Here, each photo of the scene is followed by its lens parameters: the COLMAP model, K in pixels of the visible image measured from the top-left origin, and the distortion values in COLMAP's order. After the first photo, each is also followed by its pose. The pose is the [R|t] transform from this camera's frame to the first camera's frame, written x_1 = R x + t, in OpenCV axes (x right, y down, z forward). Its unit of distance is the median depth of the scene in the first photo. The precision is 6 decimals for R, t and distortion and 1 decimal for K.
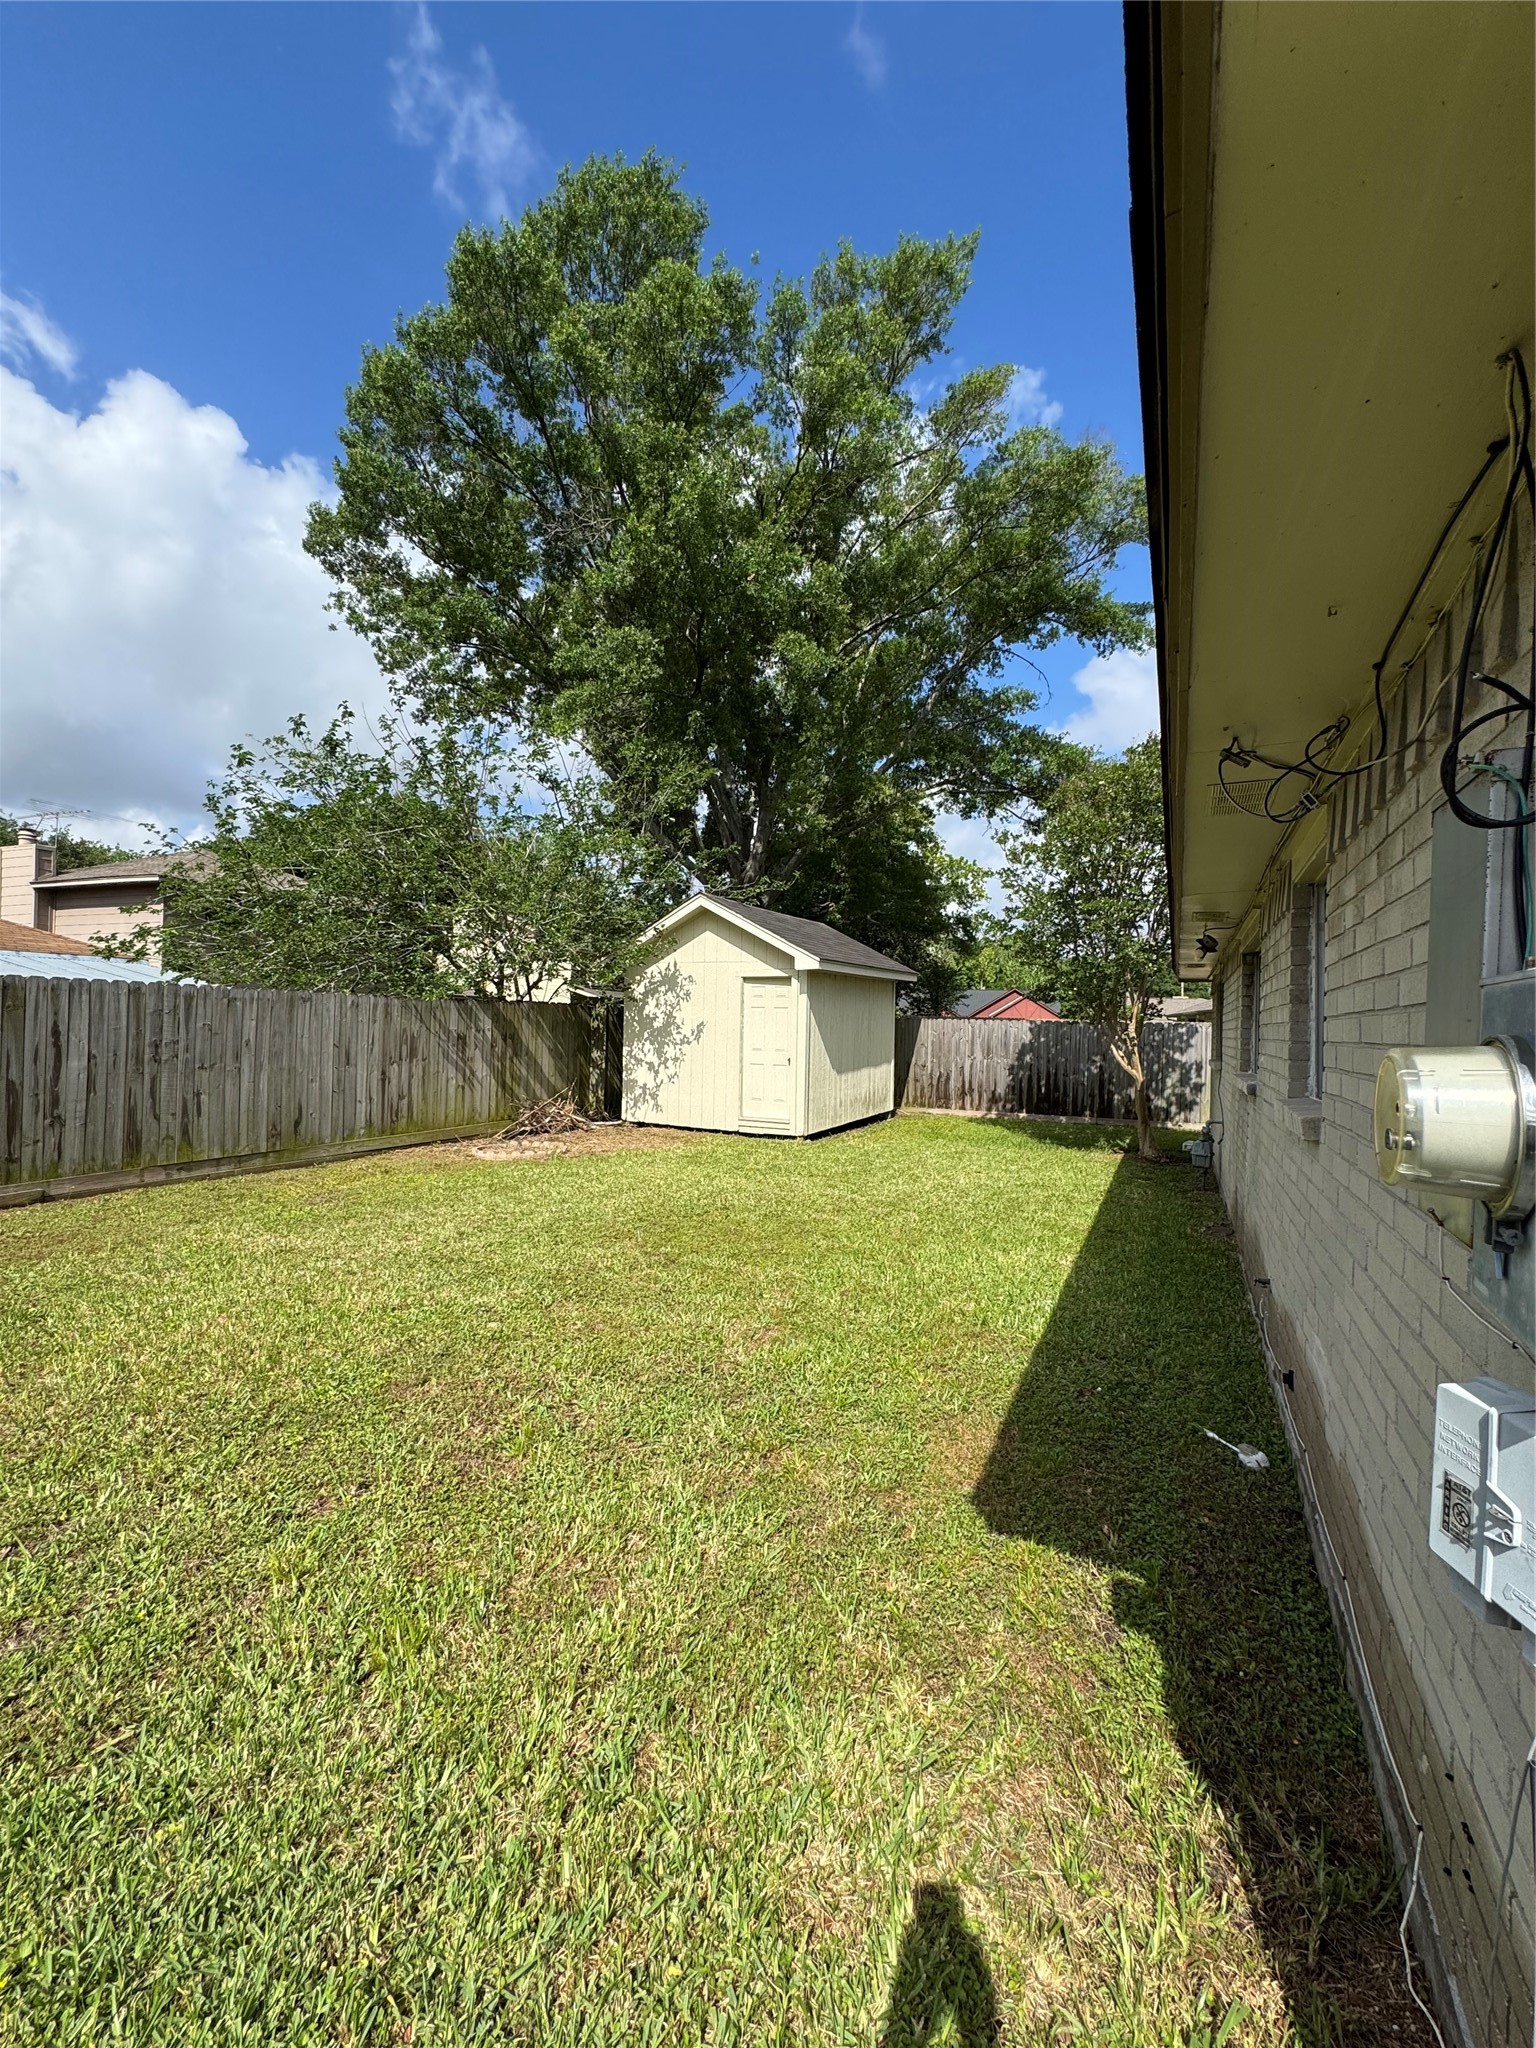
lens RADIAL K [[821.1, 0, 764.4], [0, 821.1, 1026.1], [0, 0, 1]] dist [-0.003737, 0.000743]
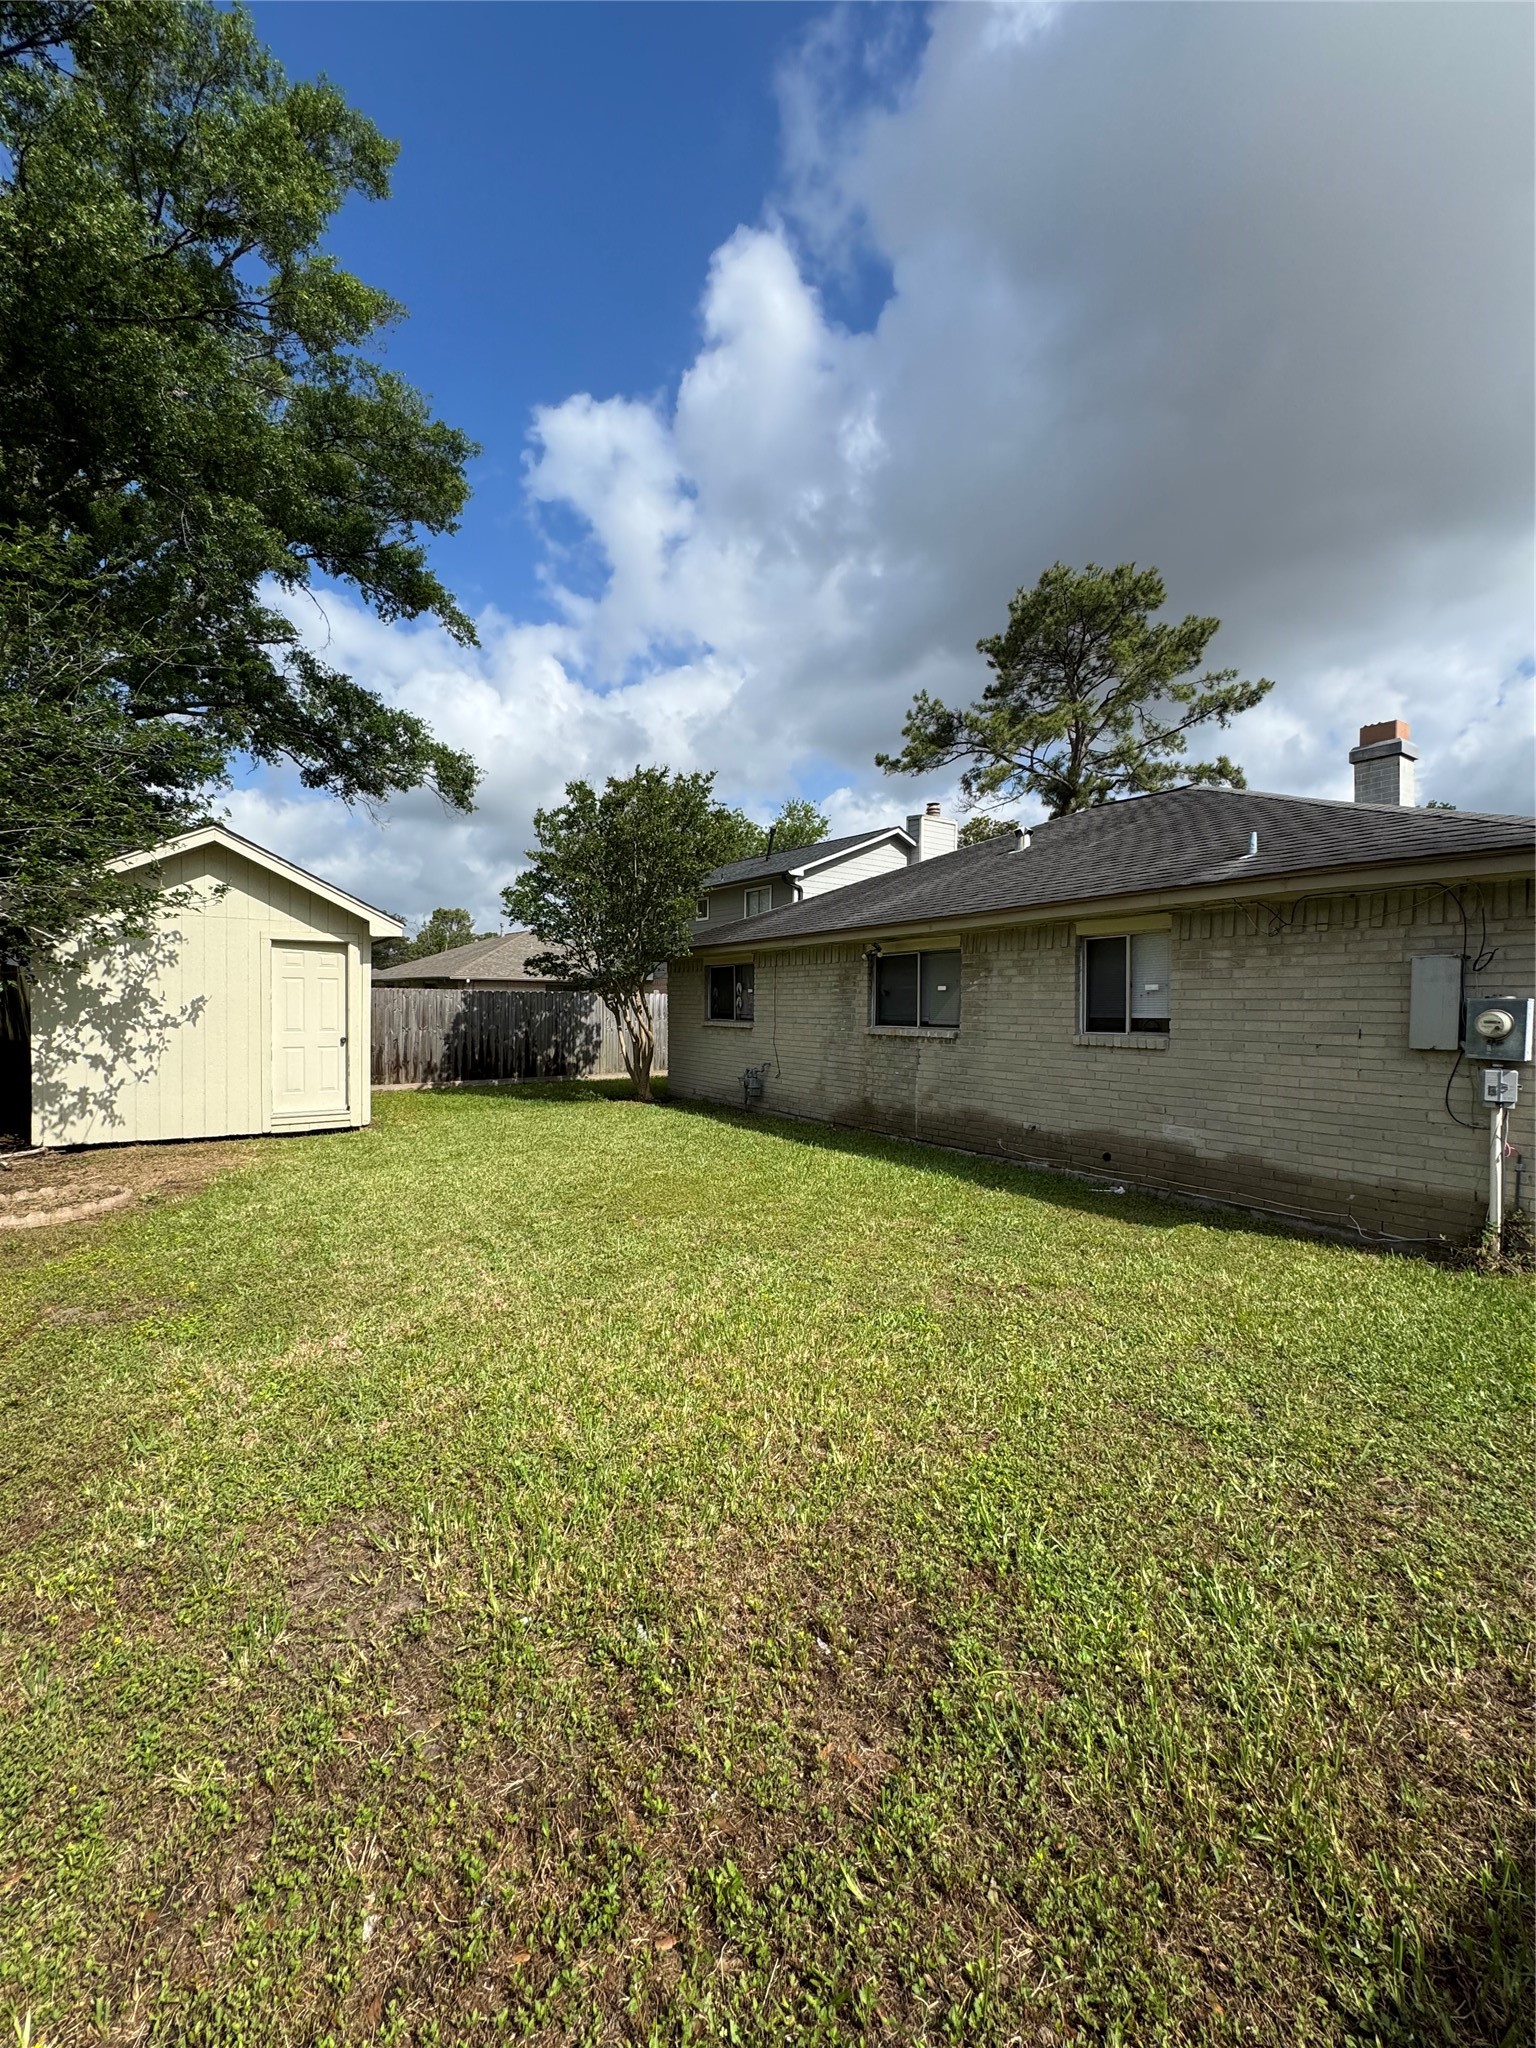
lens RADIAL K [[821.1, 0, 769.9], [0, 821.1, 1022.3], [0, 0, 1]] dist [-0.003737, 0.000743]
pose [[0.509561, -0.037528, 0.859616, -0.435099], [0.003060, 0.999121, 0.041804, -0.010467], [-0.860429, -0.018672, 0.509228, 0.165000]]
